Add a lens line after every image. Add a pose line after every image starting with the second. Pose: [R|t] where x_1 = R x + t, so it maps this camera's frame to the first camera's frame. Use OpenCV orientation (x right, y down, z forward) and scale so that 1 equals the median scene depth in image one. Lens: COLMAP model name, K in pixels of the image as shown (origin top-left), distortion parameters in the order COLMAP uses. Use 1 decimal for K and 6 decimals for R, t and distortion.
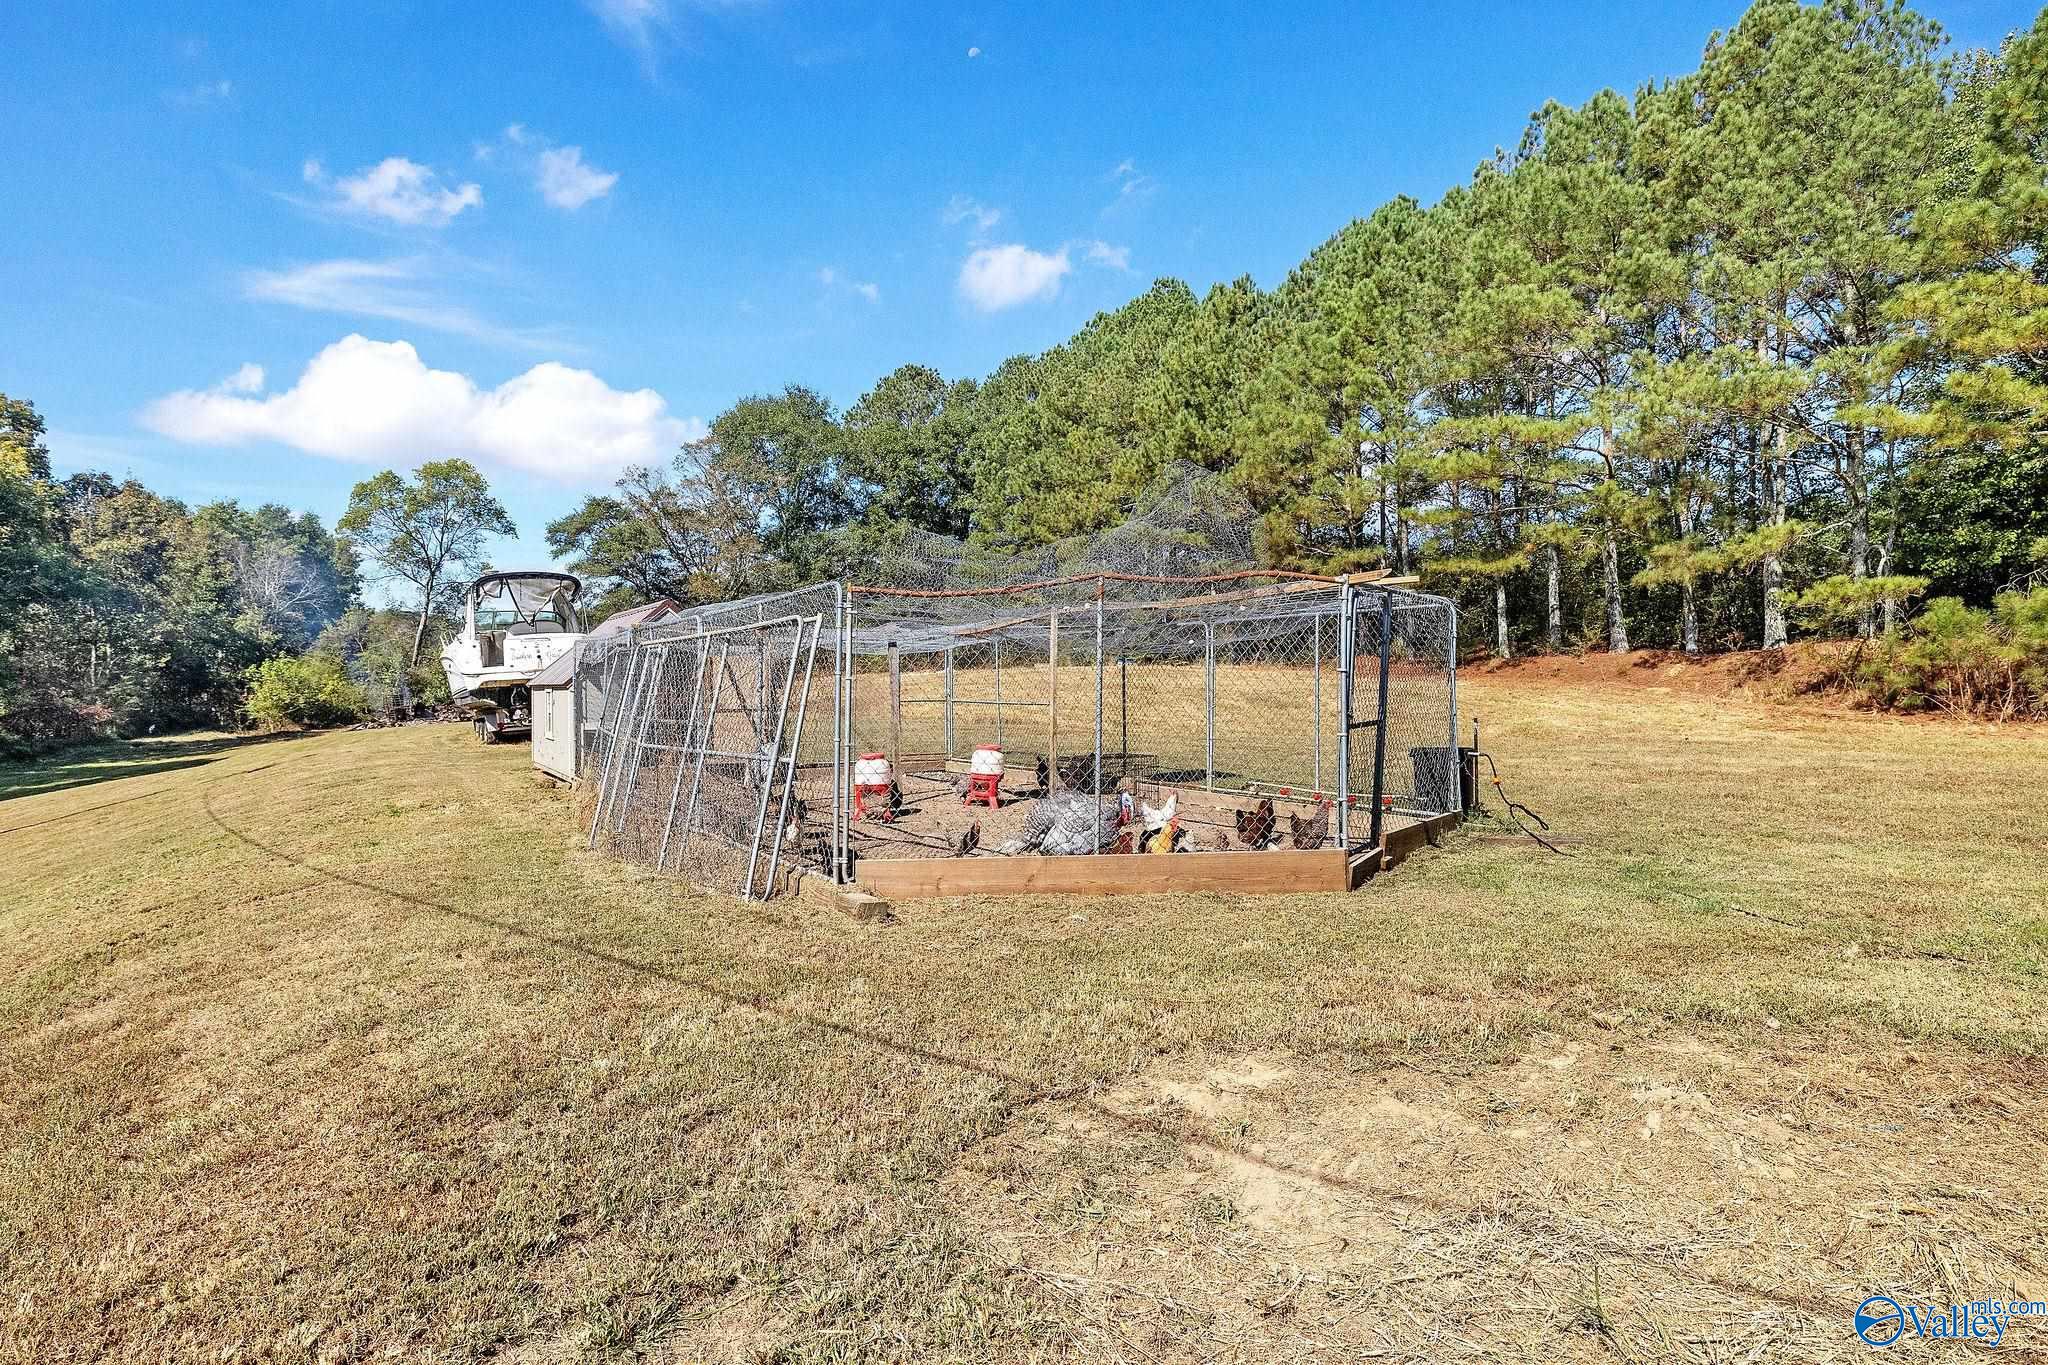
lens RADIAL K [[1122.6, 0, 1023.5], [0, 1122.6, 682.0], [0, 0, 1]] dist [-0.002563, -0.000575]
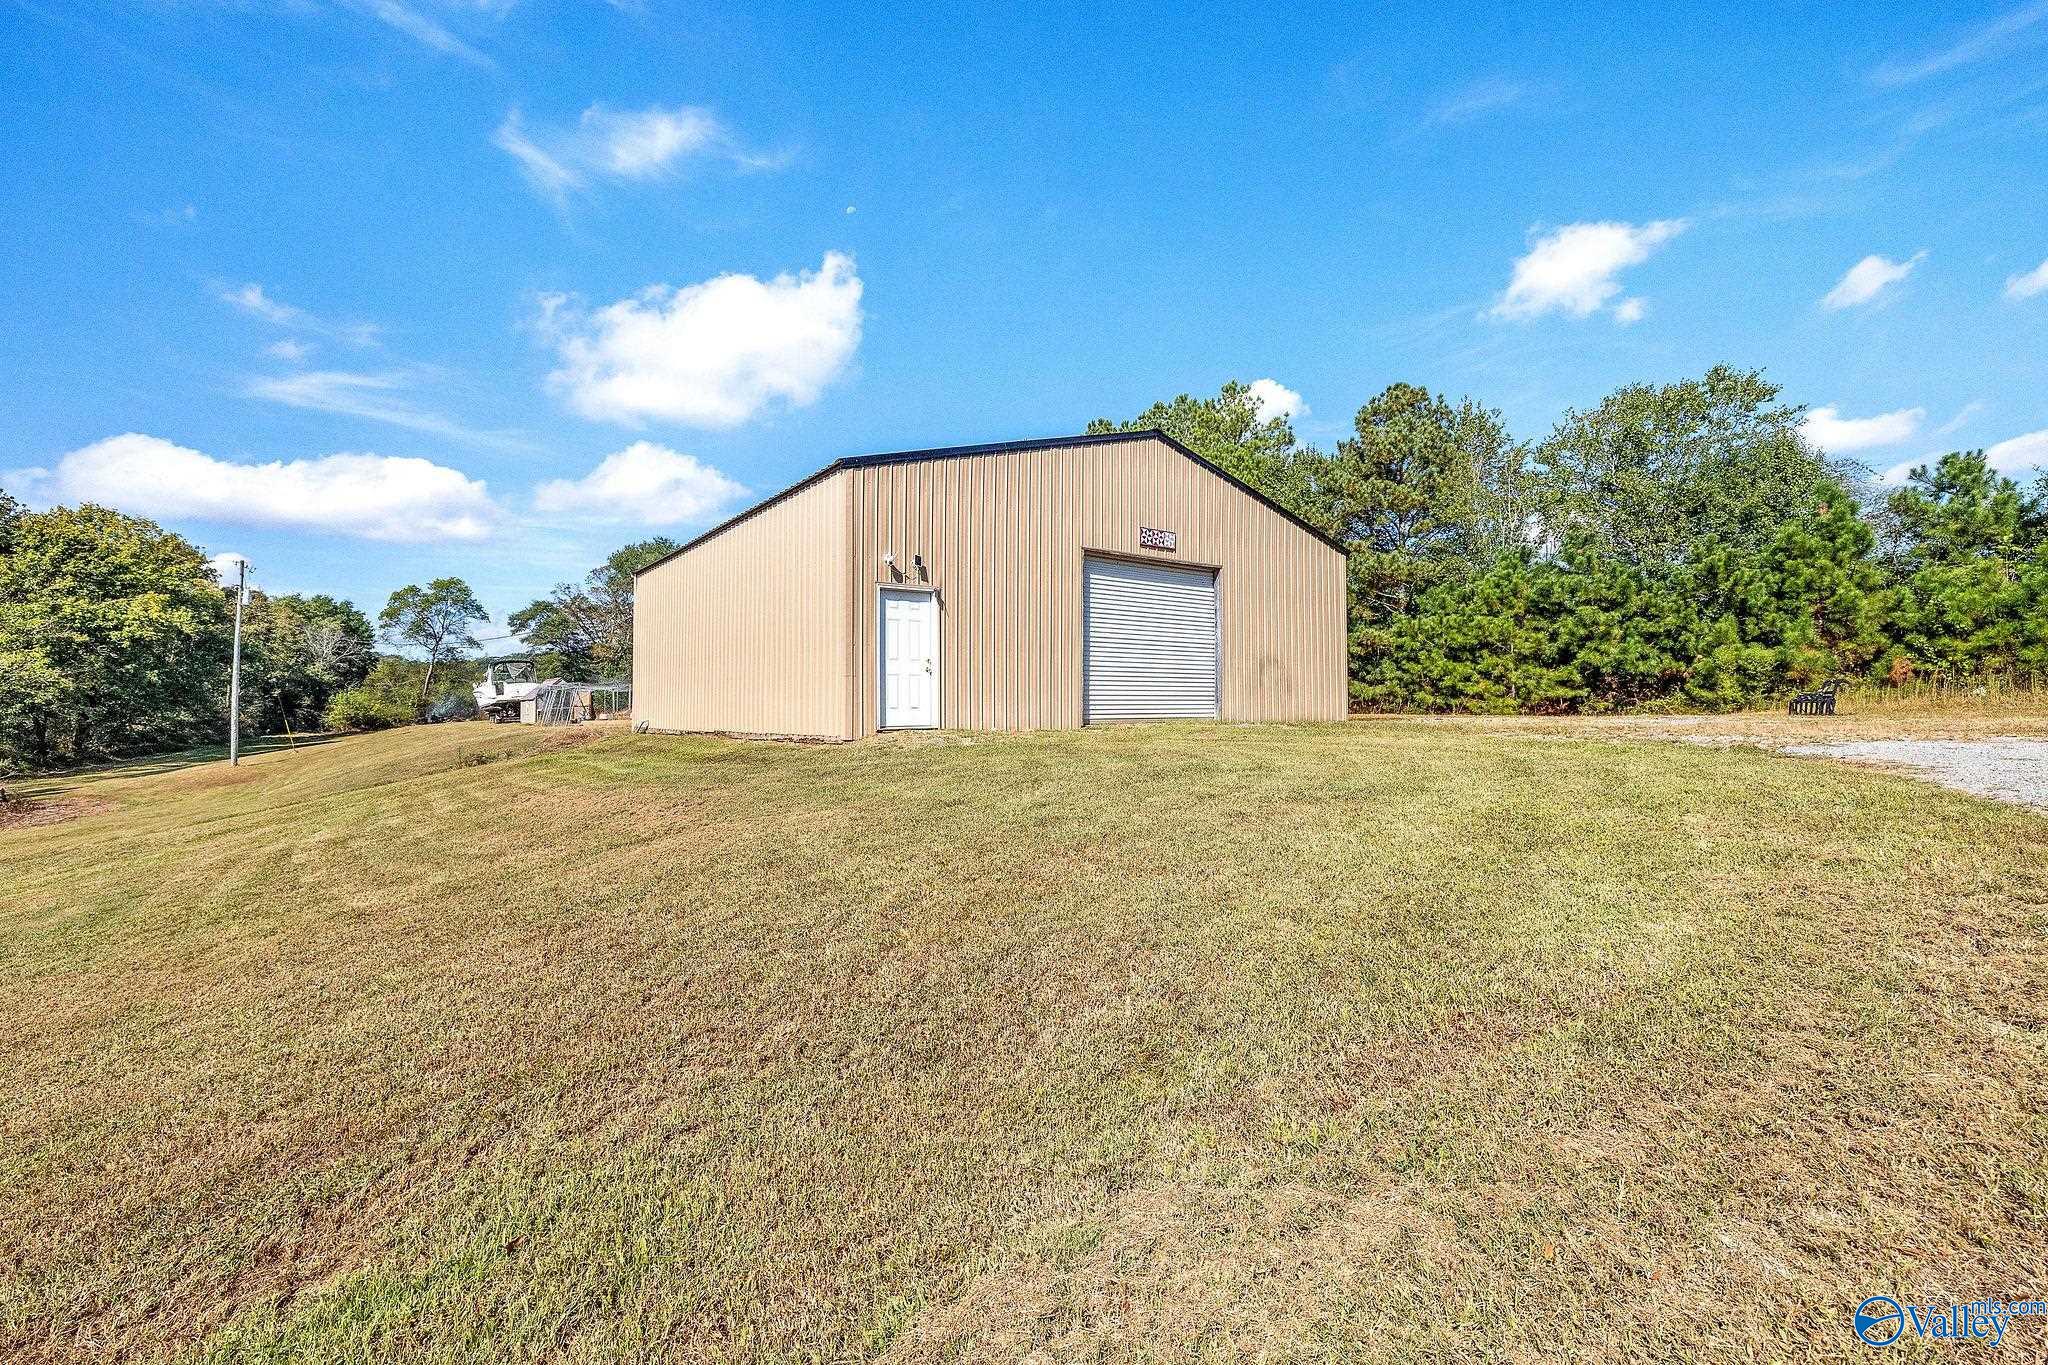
lens RADIAL K [[879.5, 0, 1025.5], [0, 879.5, 679.3], [0, 0, 1]] dist [0.001129, -0.000824]
pose [[0.989358, 0.001689, 0.145494, 0.178224], [0.003028, 0.999477, -0.032197, 0.007457], [-0.145473, 0.032295, 0.988835, -0.481696]]
